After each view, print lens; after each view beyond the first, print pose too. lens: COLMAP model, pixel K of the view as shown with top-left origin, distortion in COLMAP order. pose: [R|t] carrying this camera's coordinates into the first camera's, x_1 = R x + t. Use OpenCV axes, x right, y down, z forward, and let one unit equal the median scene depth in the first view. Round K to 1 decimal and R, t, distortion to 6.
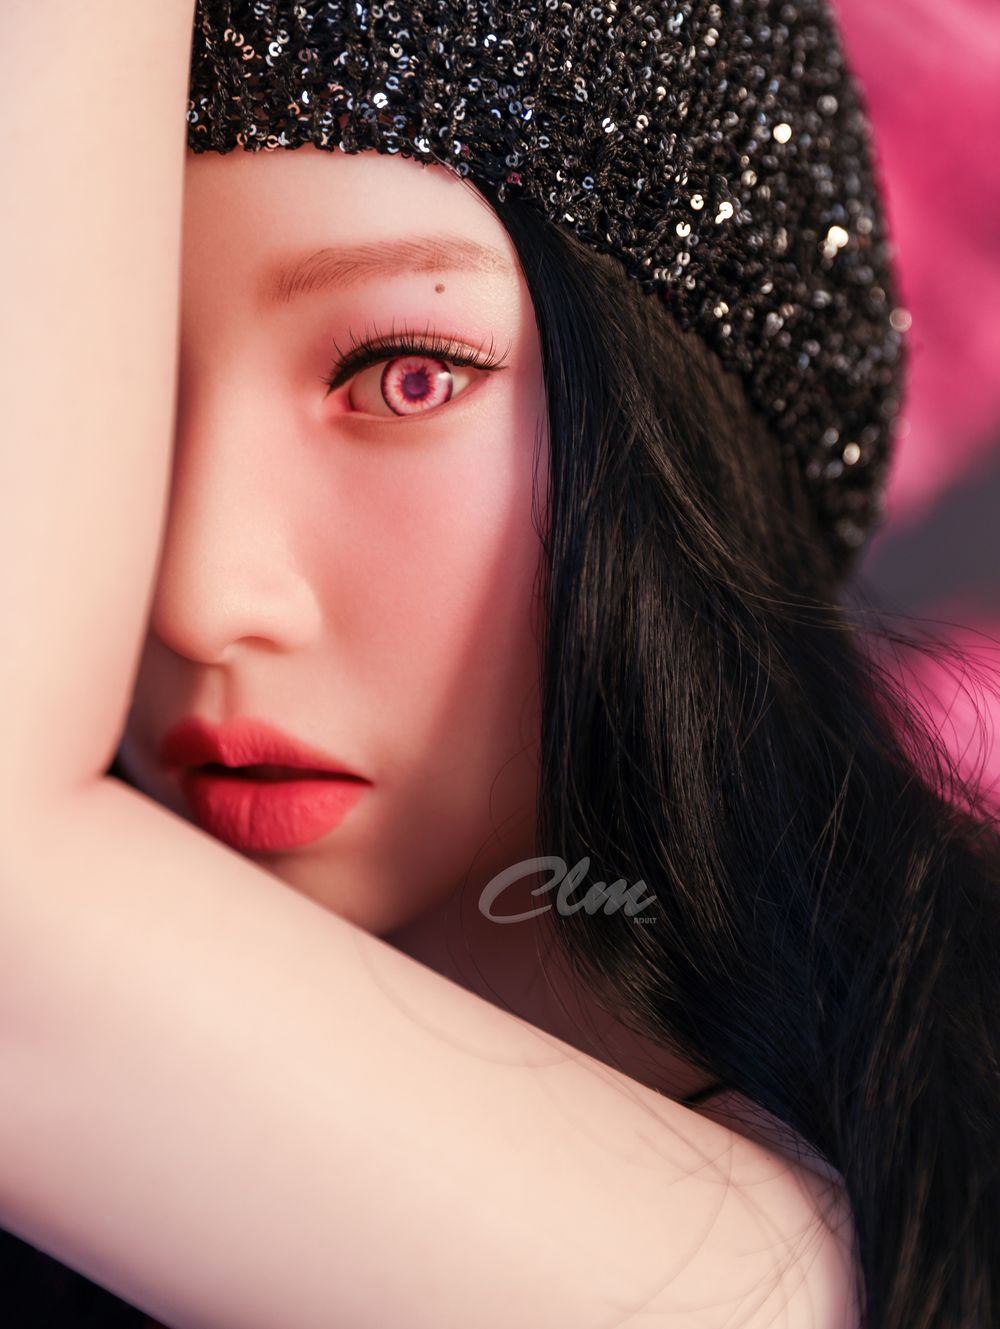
lens RADIAL K [[2559.1, 0, 500.0], [0, 2559.1, 664.5], [0, 0, 1]] dist [0.093687, -0.009983]
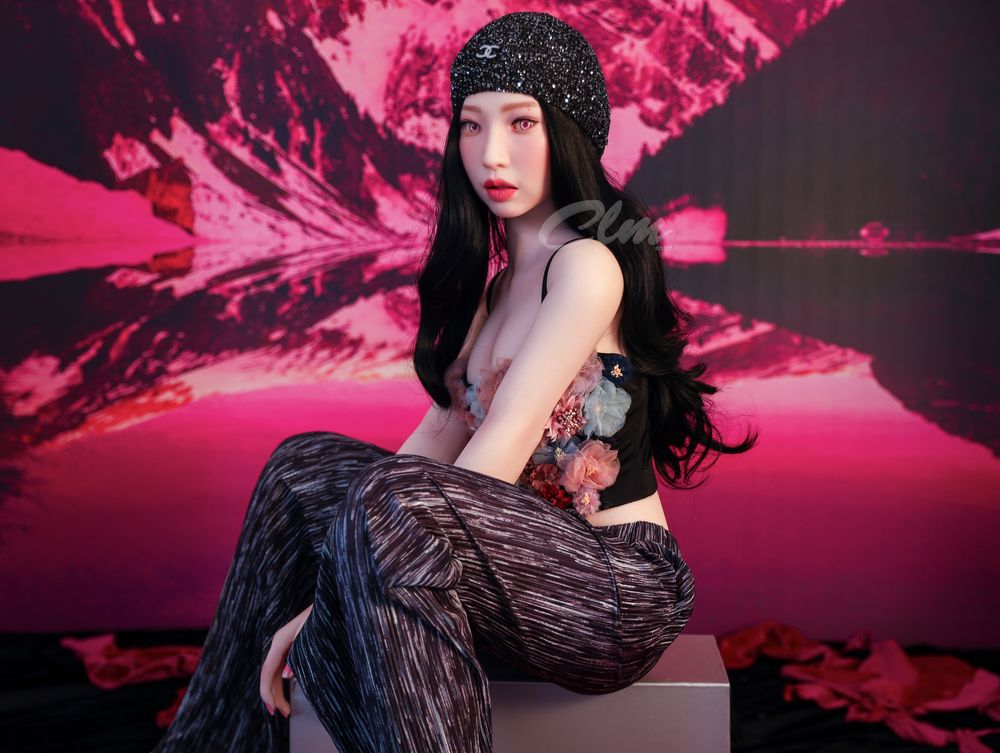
lens RADIAL K [[1242.6, 0, 521.8], [0, 1242.6, 419.9], [0, 0, 1]] dist [0.013216, 0.007370]
pose [[0.998897, -0.013514, -0.044966, 0.086660], [0.023822, 0.971142, 0.237311, -0.131111], [0.040461, -0.238120, 0.970393, -2.148116]]
